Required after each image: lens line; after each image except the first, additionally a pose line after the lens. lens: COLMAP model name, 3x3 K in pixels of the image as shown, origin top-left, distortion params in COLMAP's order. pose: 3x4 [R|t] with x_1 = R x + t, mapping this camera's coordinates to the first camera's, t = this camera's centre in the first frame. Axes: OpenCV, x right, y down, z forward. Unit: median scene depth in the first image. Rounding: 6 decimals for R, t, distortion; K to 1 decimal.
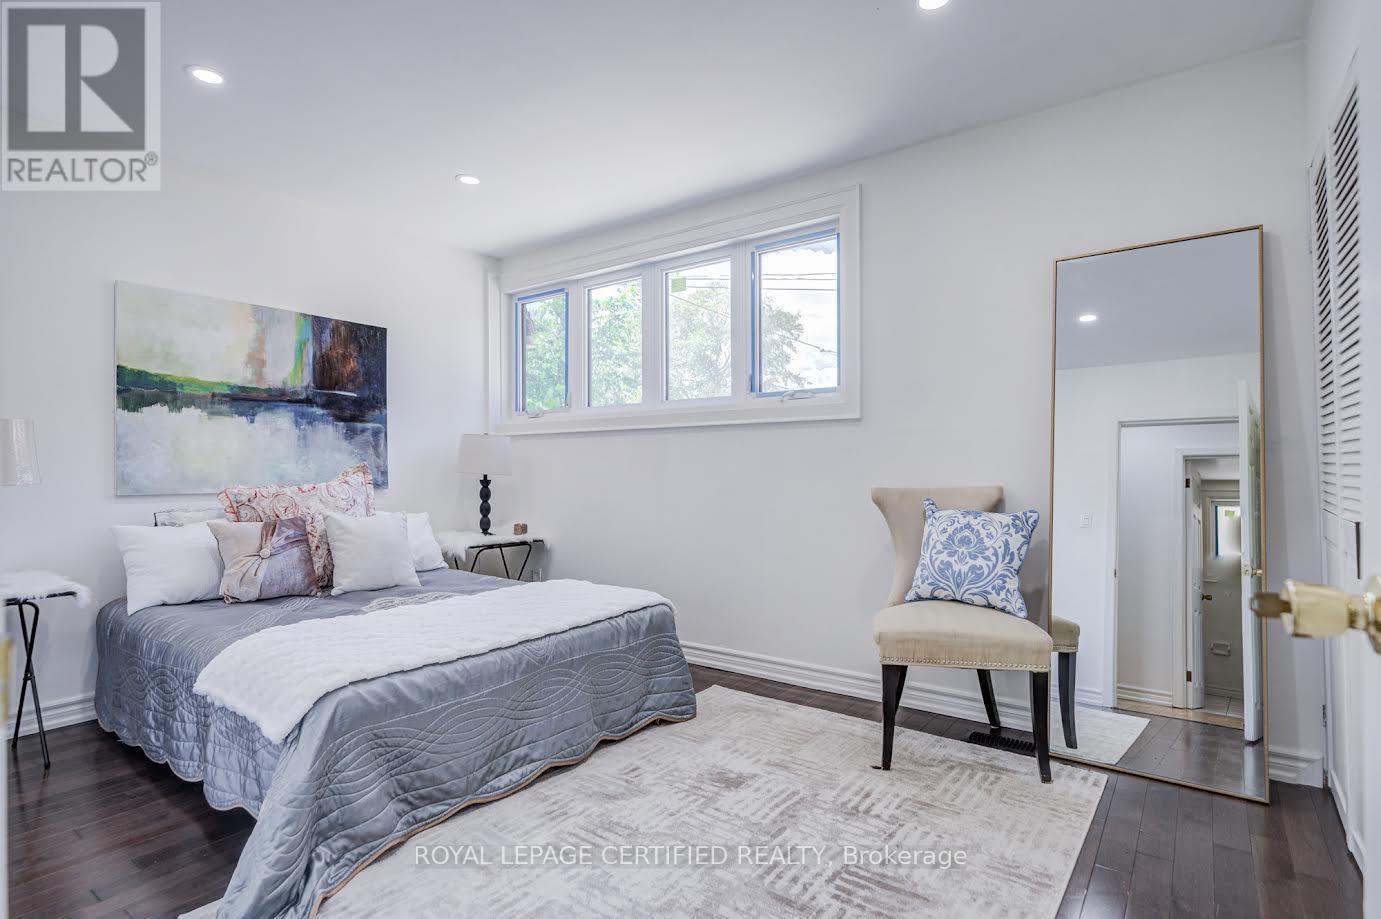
lens RADIAL K [[571.1, 0, 698.2], [0, 571.1, 468.9], [0, 0, 1]] dist [-0.011389, 0.000115]
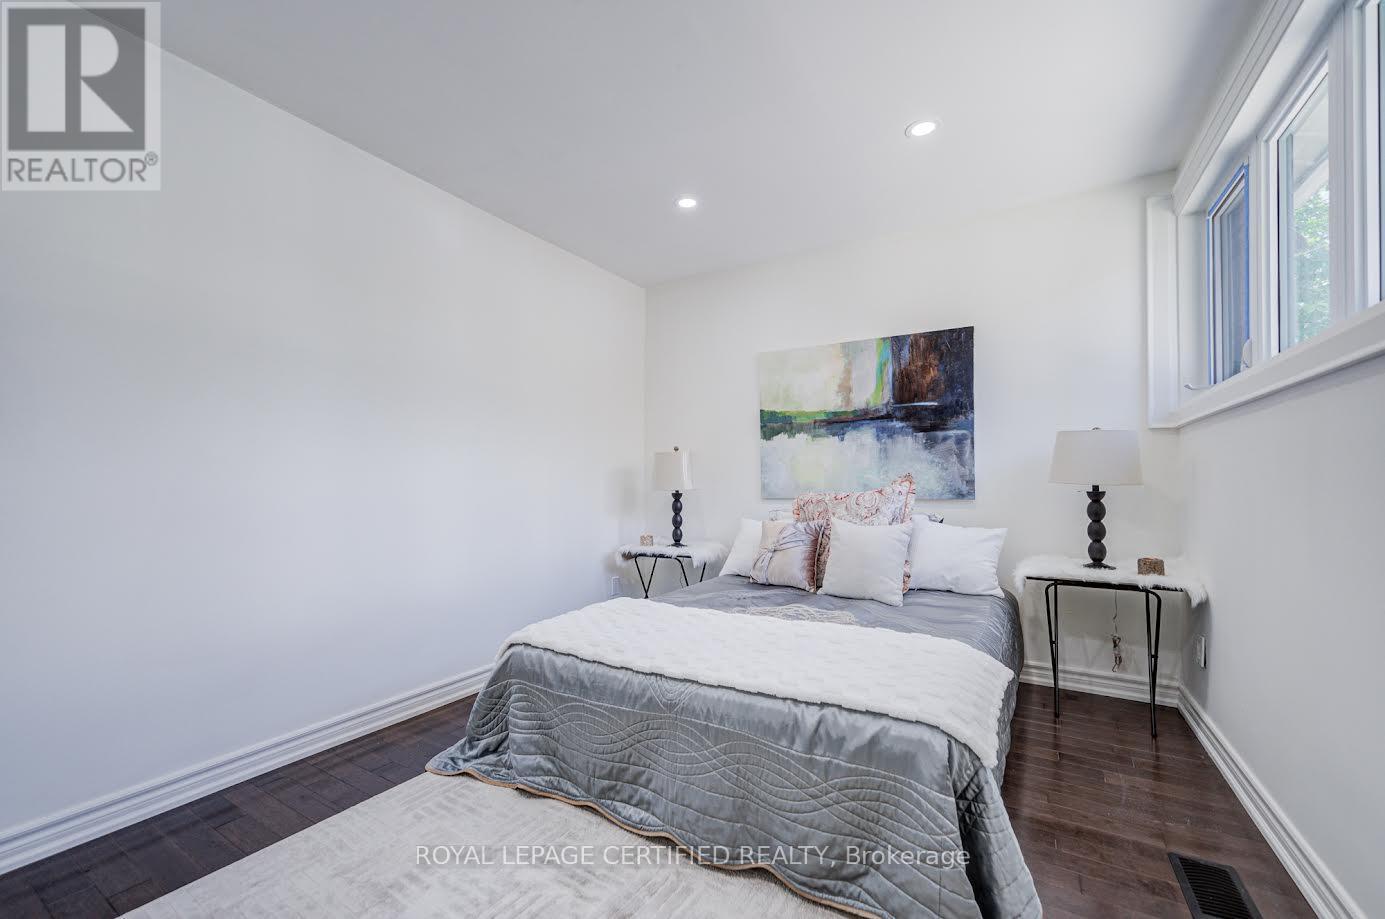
lens RADIAL K [[545.3, 0, 713.8], [0, 545.3, 473.7], [0, 0, 1]] dist [-0.041042, 0.027027]
pose [[0.165581, -0.015593, -0.986073, 0.301003], [0.007170, 0.999868, -0.014607, 0.003633], [0.986170, -0.004652, 0.165671, 0.530074]]
